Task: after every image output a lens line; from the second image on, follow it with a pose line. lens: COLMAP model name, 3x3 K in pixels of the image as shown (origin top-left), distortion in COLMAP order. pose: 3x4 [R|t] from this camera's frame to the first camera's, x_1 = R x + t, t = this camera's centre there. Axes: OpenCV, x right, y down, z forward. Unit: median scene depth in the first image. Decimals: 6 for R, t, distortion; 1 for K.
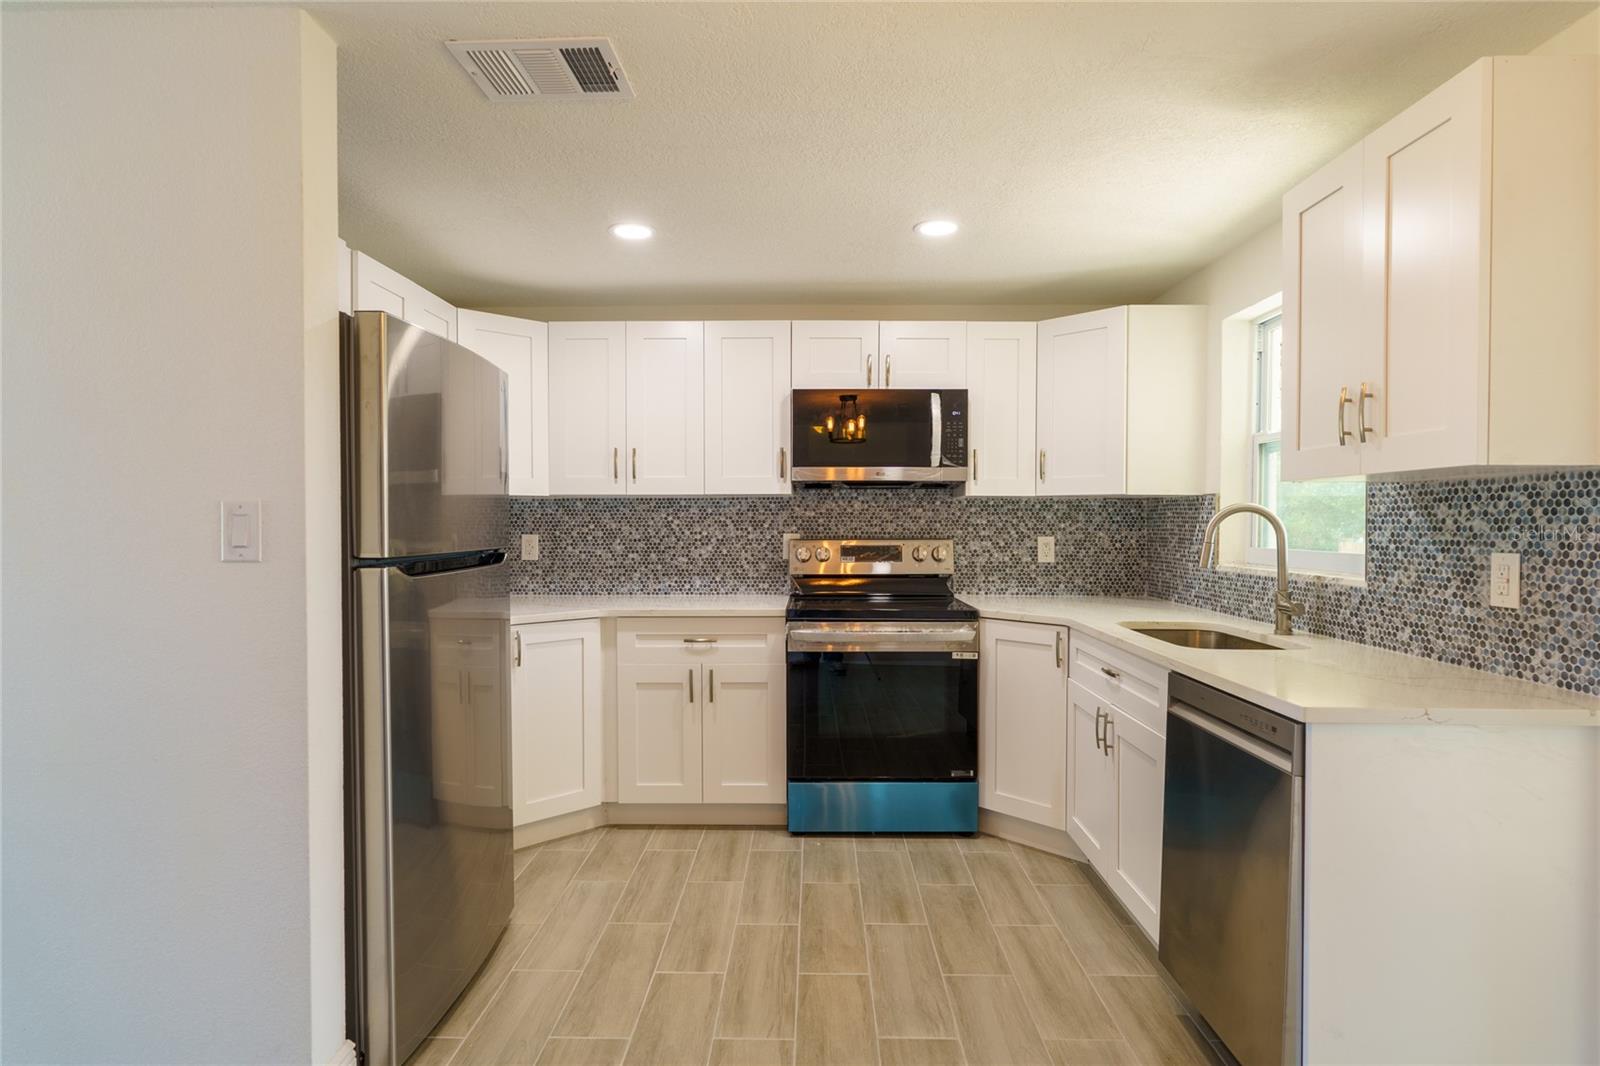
lens RADIAL K [[860.9, 0, 794.8], [0, 860.9, 530.7], [0, 0, 1]] dist [0.002526, 0.000463]
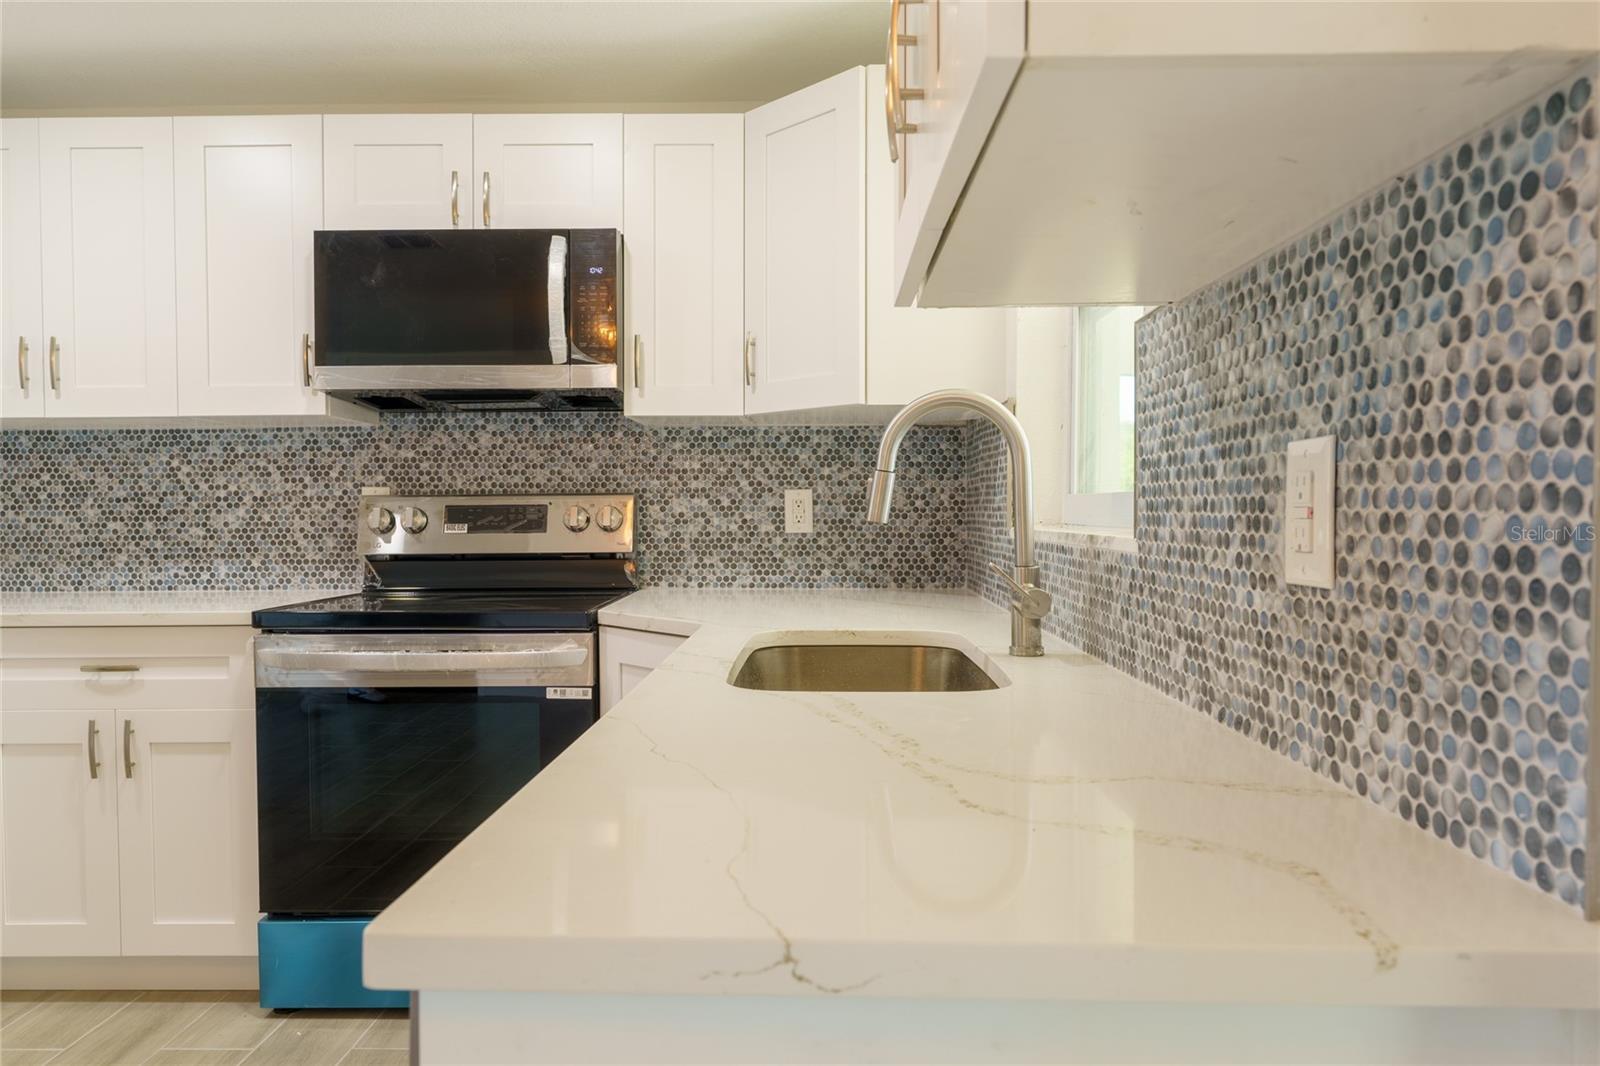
lens RADIAL K [[1052.2, 0, 803.8], [0, 1052.2, 532.0], [0, 0, 1]] dist [0.003995, 0.002001]
pose [[0.999974, -0.005233, -0.004954, 0.324088], [0.005277, 0.999947, 0.008878, 0.032213], [0.004908, -0.008904, 0.999948, 0.291785]]
